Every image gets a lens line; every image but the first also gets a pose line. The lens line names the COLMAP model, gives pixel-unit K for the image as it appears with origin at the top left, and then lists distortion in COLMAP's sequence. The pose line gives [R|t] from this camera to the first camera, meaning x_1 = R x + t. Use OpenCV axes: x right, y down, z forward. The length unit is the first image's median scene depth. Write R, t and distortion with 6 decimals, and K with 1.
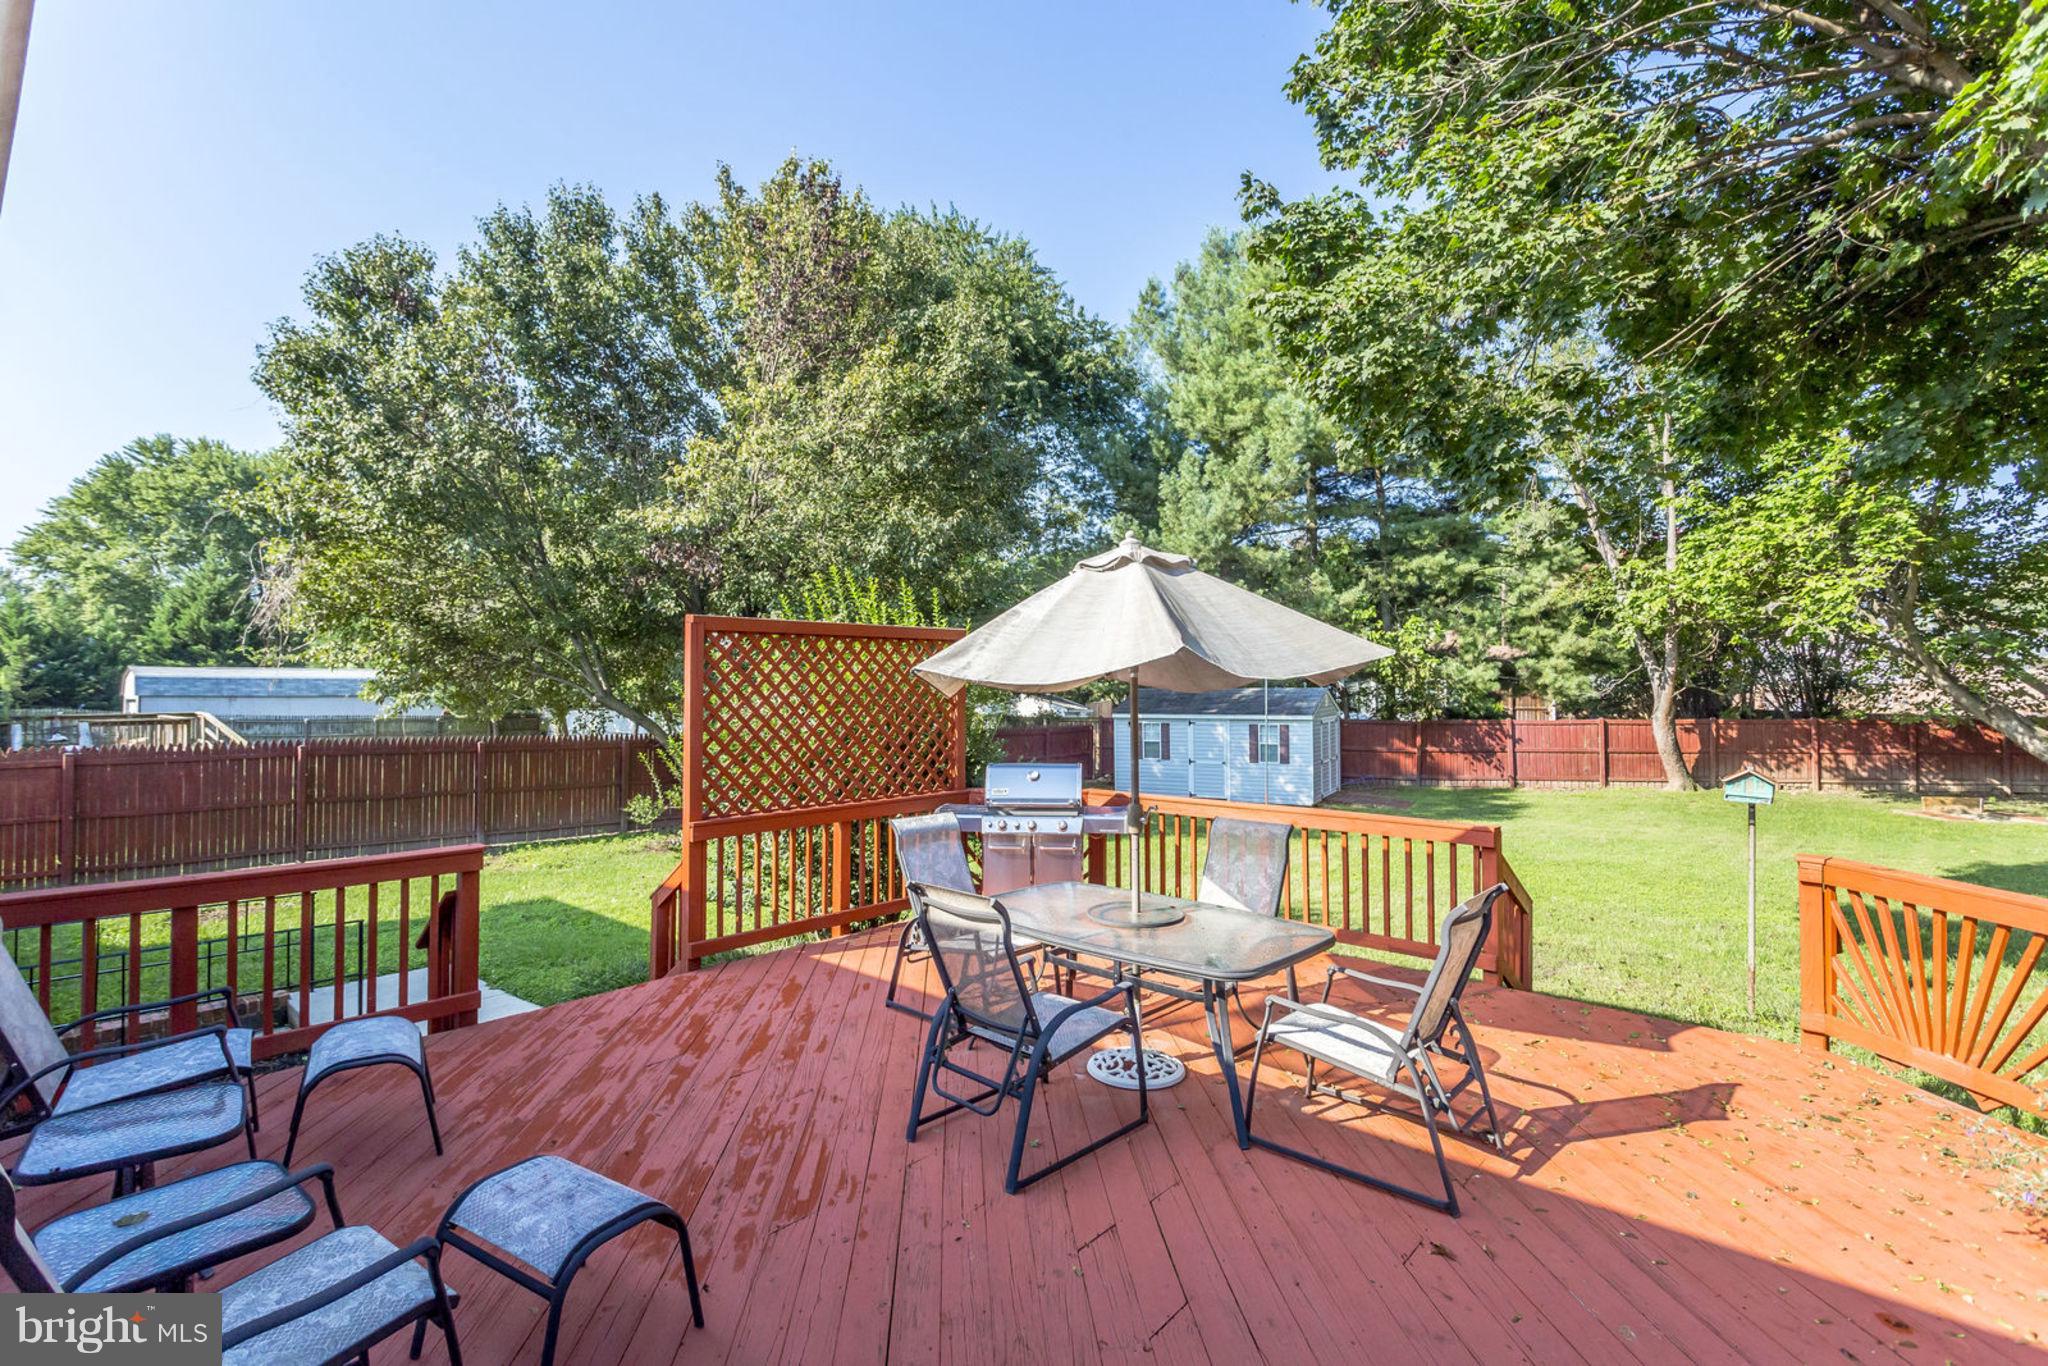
lens RADIAL K [[987.4, 0, 1007.2], [0, 987.4, 672.7], [0, 0, 1]] dist [0.013769, 0.000061]
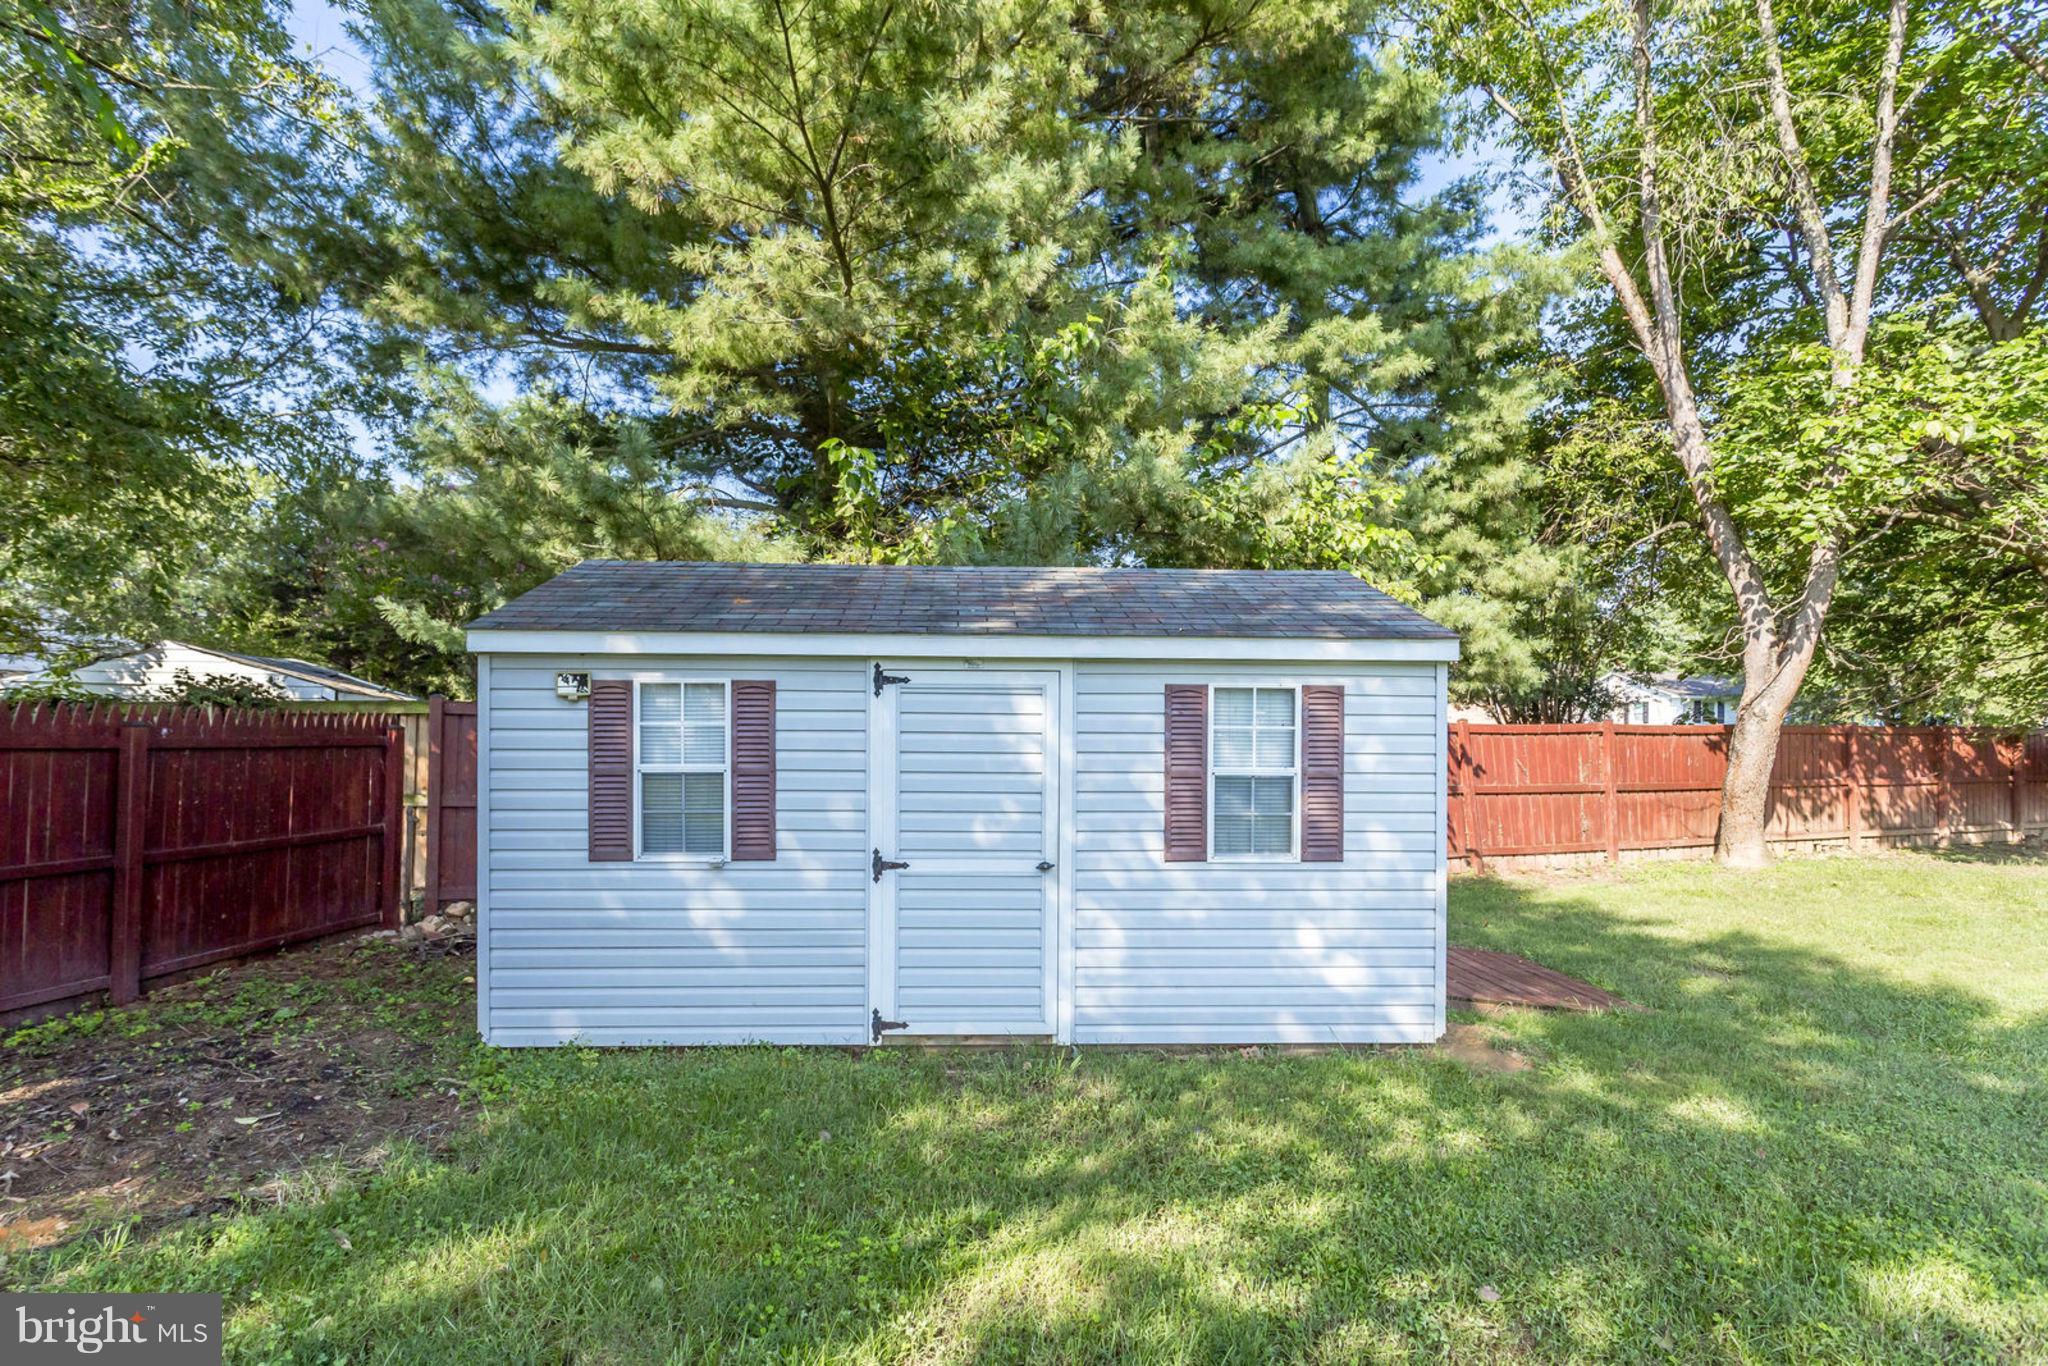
lens RADIAL K [[1062.9, 0, 1020.0], [0, 1062.9, 741.2], [0, 0, 1]] dist [0.001880, 0.000163]
pose [[0.851027, 0.008557, 0.525051, 0.084888], [-0.019999, 0.999670, 0.016123, 0.054309], [-0.524740, -0.024222, 0.850918, 0.726876]]
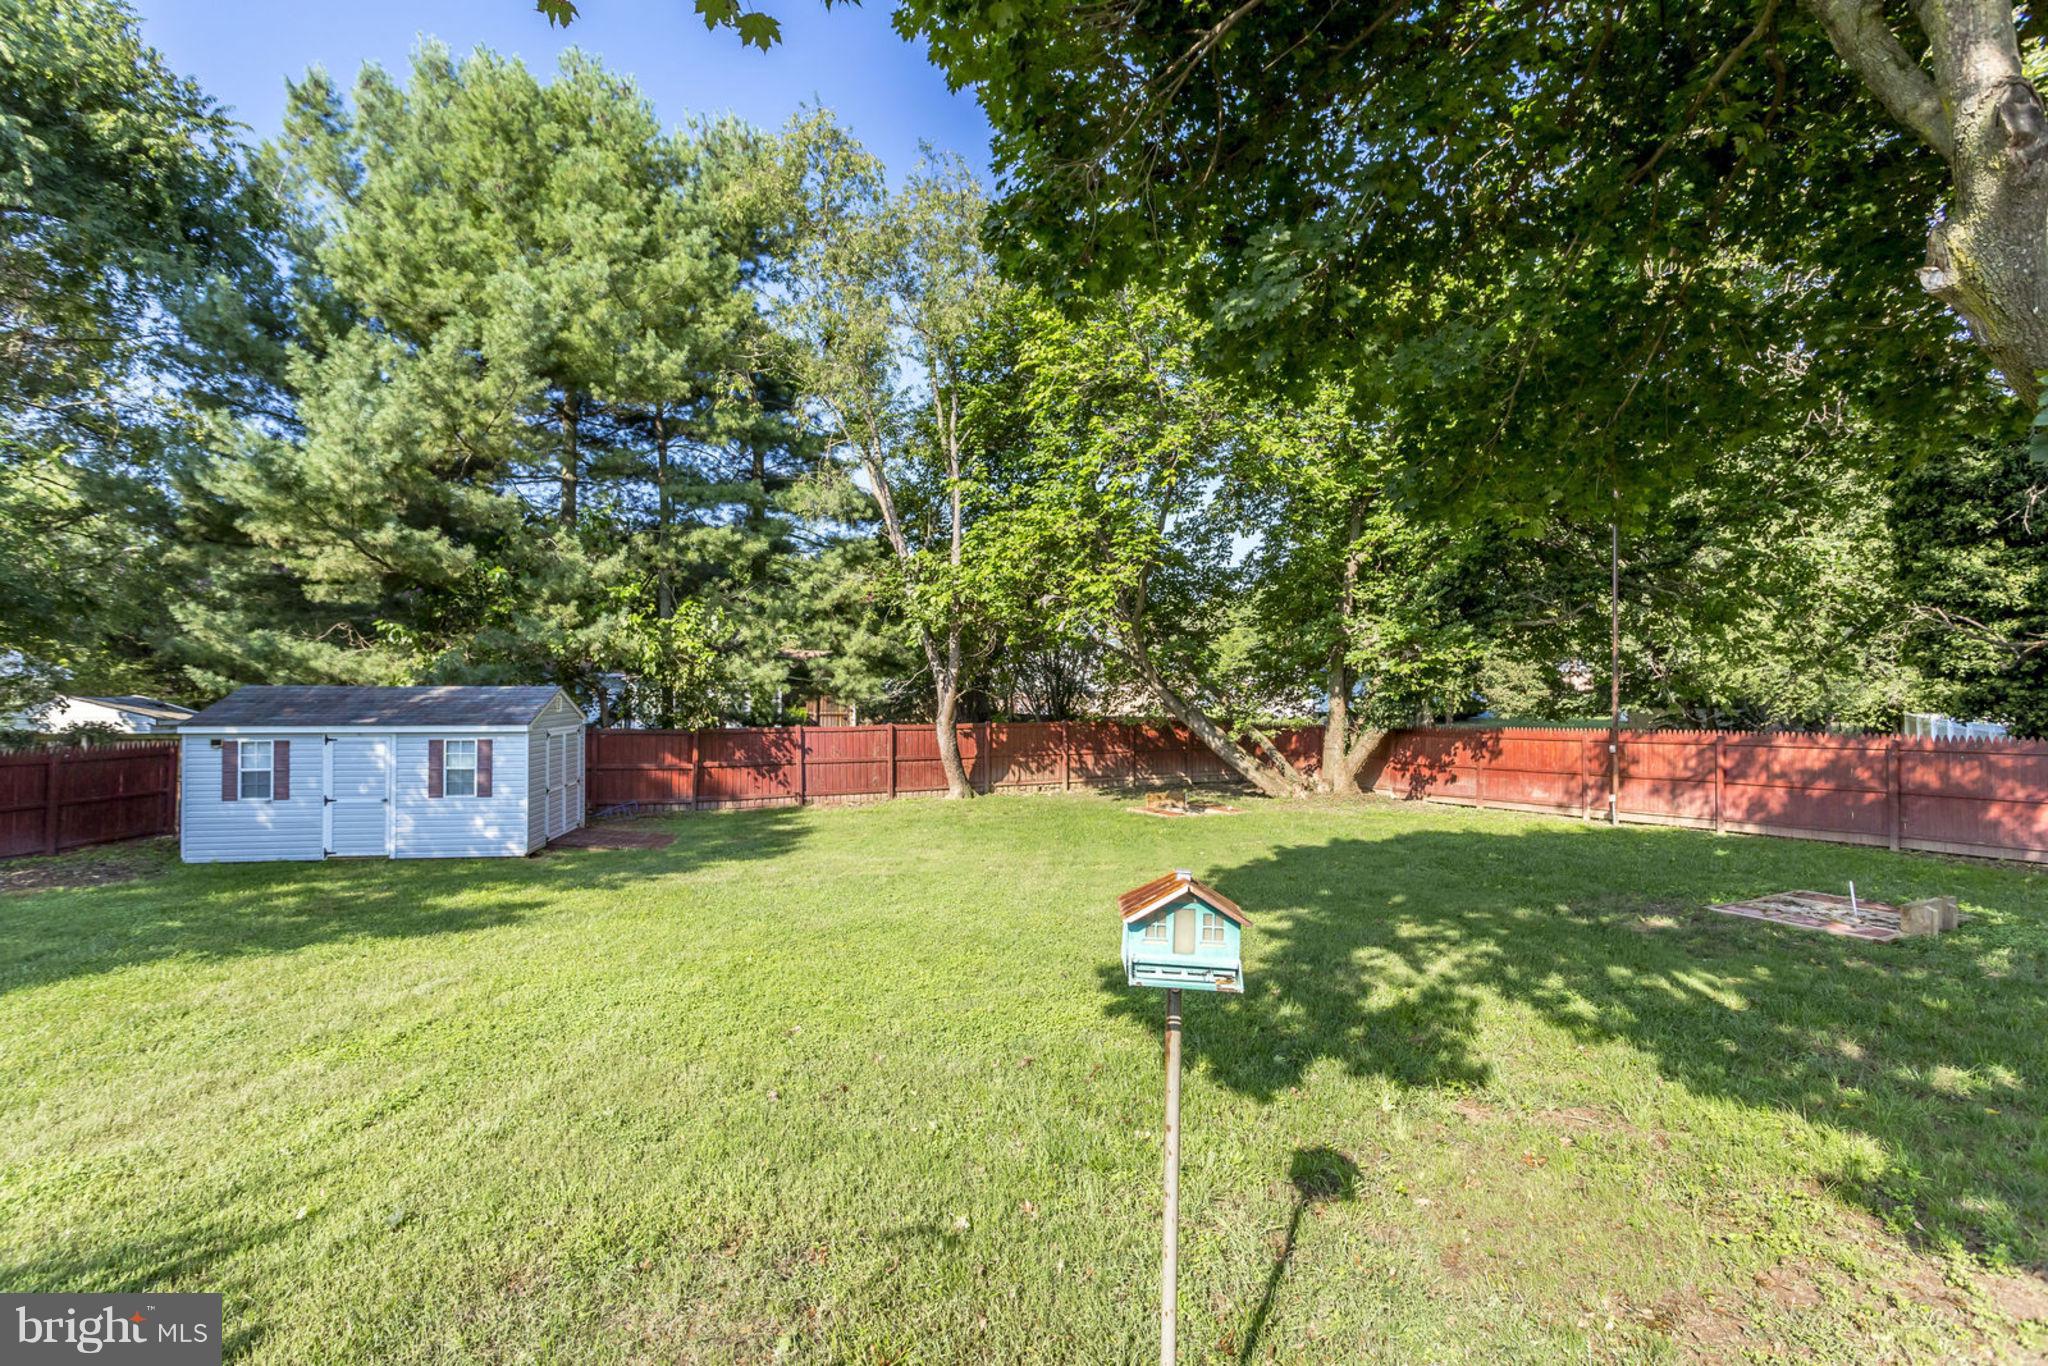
lens RADIAL K [[987.4, 0, 1007.2], [0, 987.4, 672.7], [0, 0, 1]] dist [0.013769, 0.000061]
pose [[0.797229, 0.018887, 0.603382, 0.134495], [-0.014155, 0.999821, -0.012593, 0.008751], [-0.603511, 0.001498, 0.797353, 0.208898]]
